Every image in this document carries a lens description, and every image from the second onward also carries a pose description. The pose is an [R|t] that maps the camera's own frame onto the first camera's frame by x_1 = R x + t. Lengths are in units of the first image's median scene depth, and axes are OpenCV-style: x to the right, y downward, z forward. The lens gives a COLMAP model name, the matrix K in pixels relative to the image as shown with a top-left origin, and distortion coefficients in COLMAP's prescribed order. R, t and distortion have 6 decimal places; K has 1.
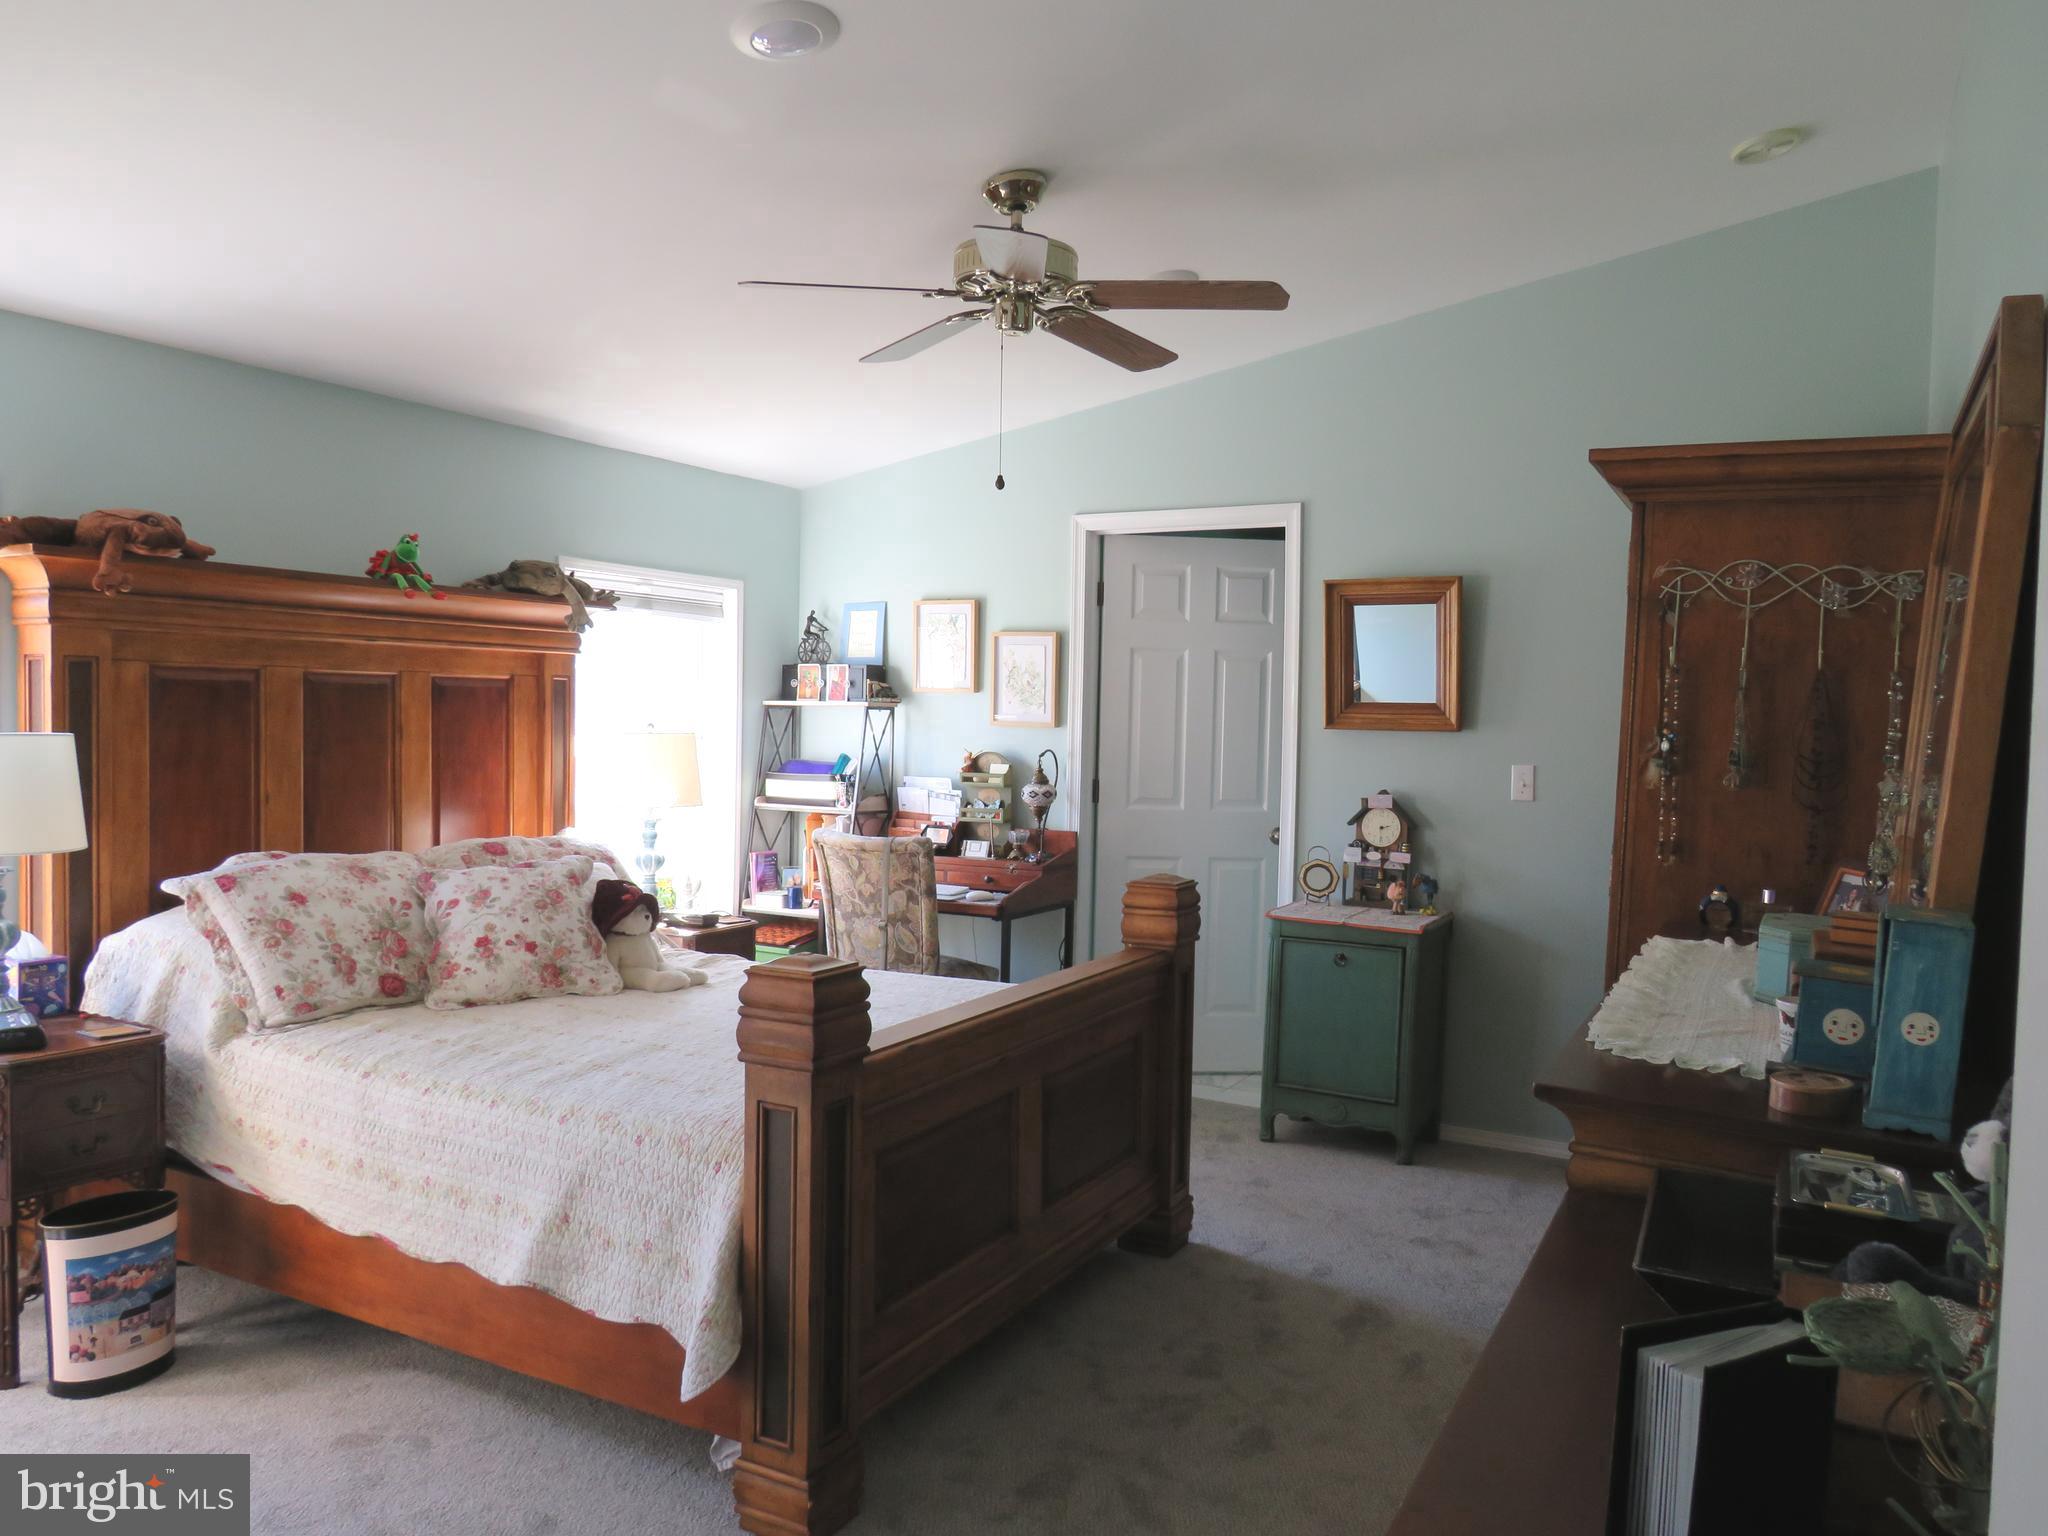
lens RADIAL K [[1452.1, 0, 1024.3], [0, 1452.1, 773.1], [0, 0, 1]] dist [-0.028549, 0.015899]
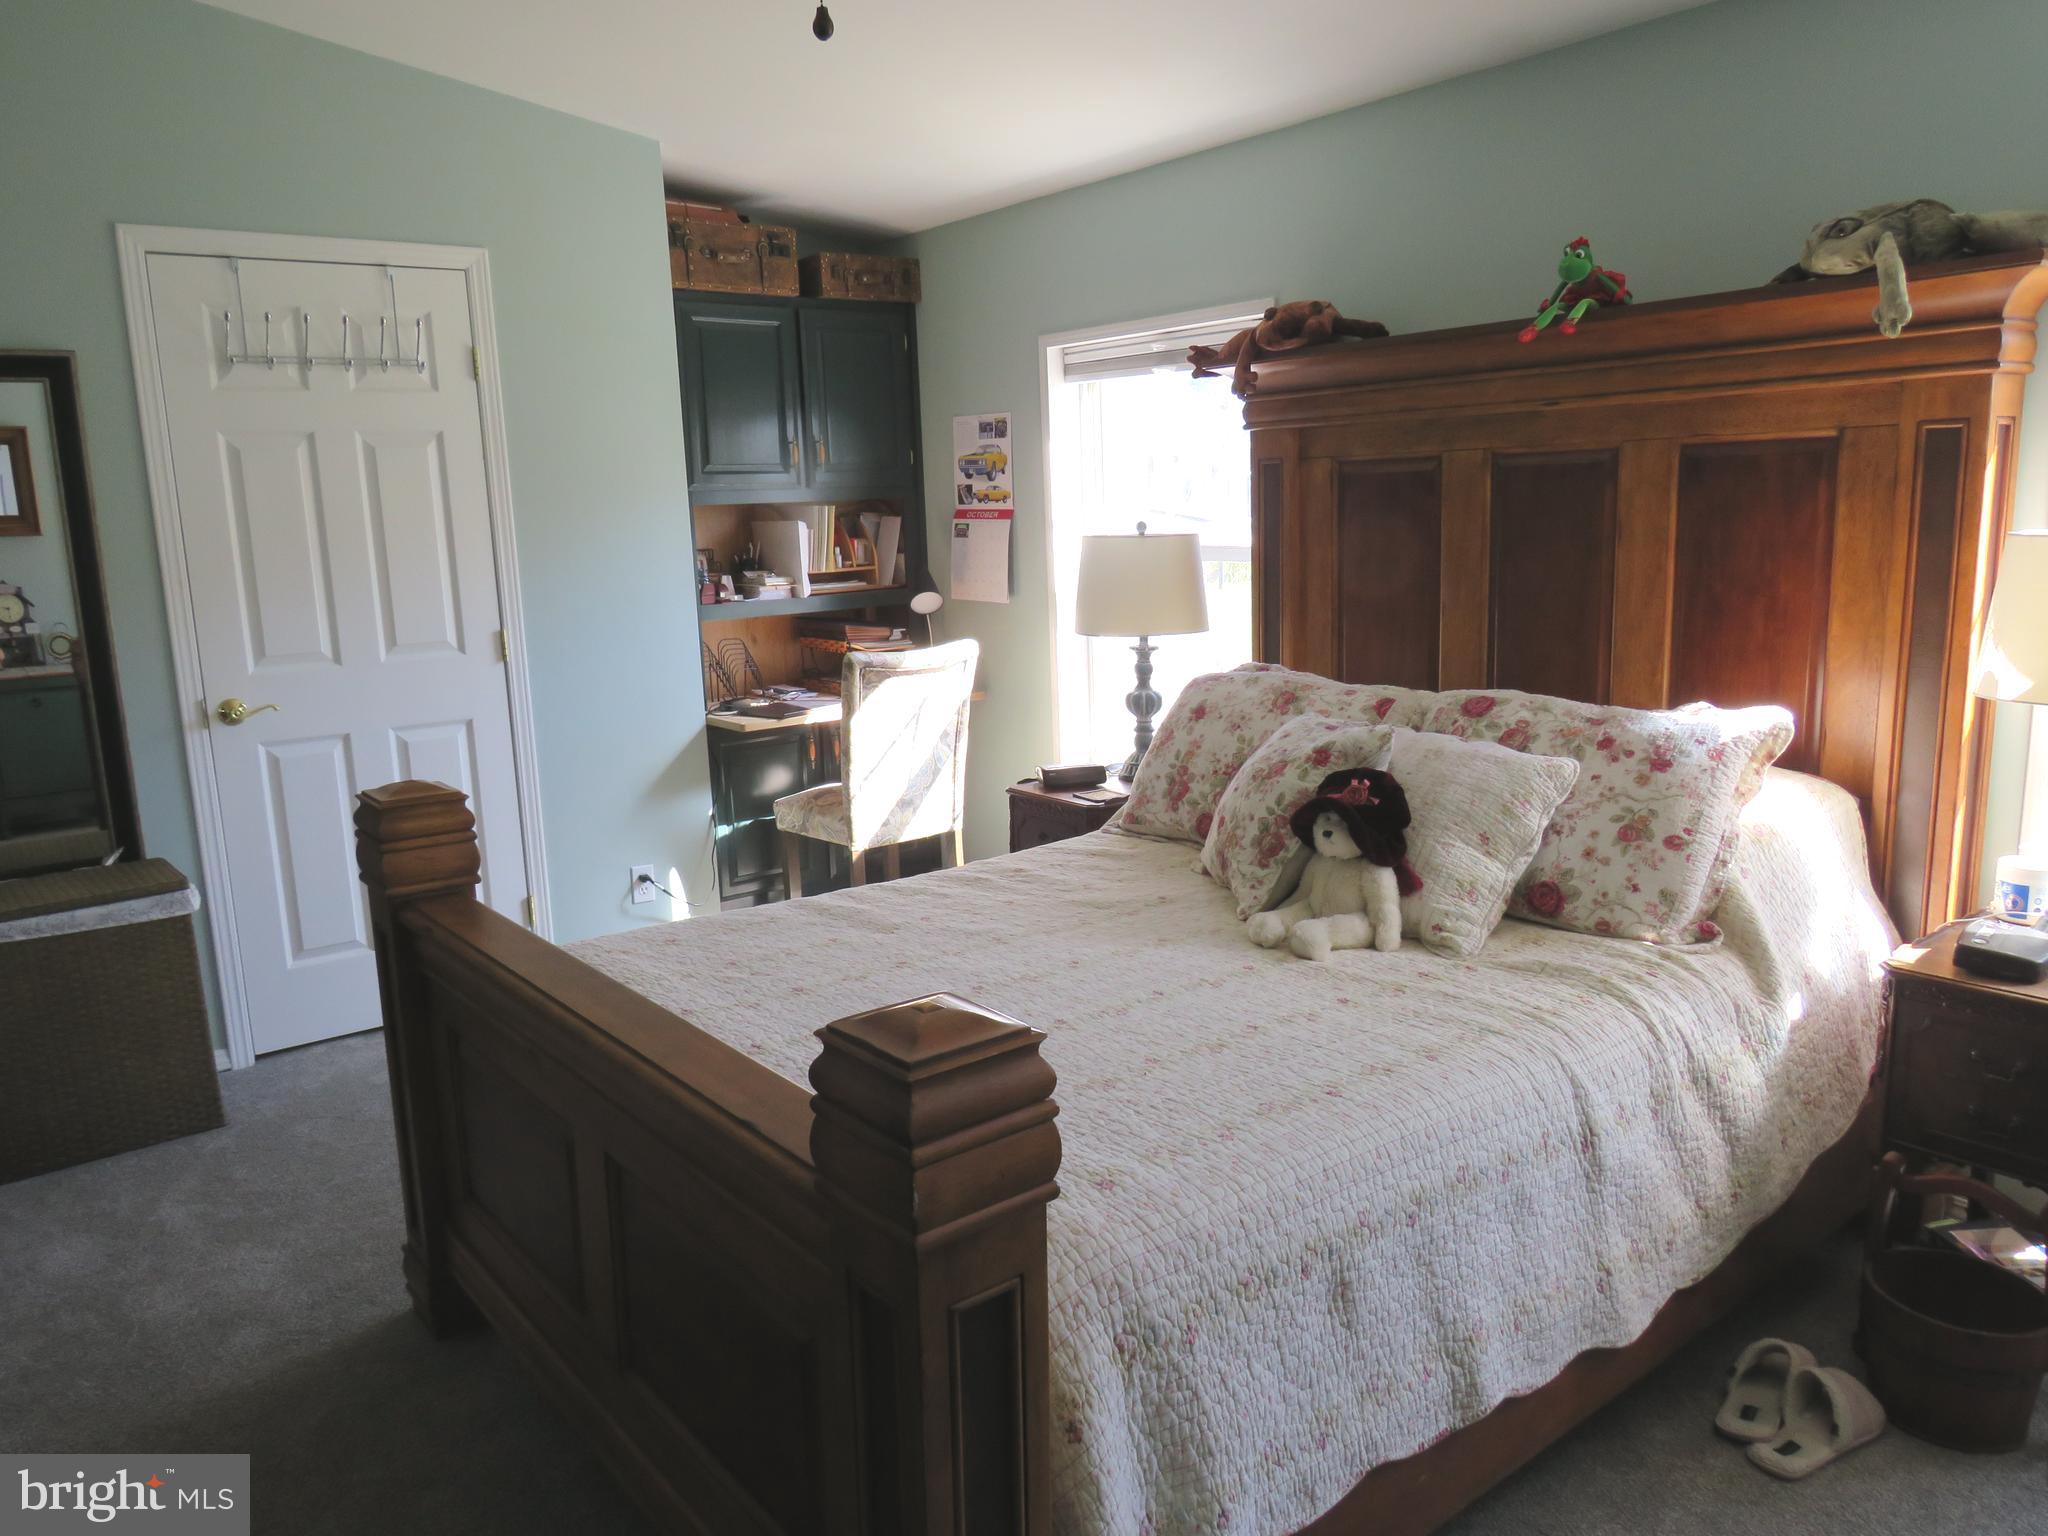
lens RADIAL K [[1452.1, 0, 1023.0], [0, 1452.1, 772.3], [0, 0, 1]] dist [-0.028549, 0.015899]
pose [[-0.384657, 0.163120, -0.908532, 0.364494], [-0.010503, 0.983425, 0.181013, -0.040570], [0.923000, 0.079171, -0.376568, 1.108846]]
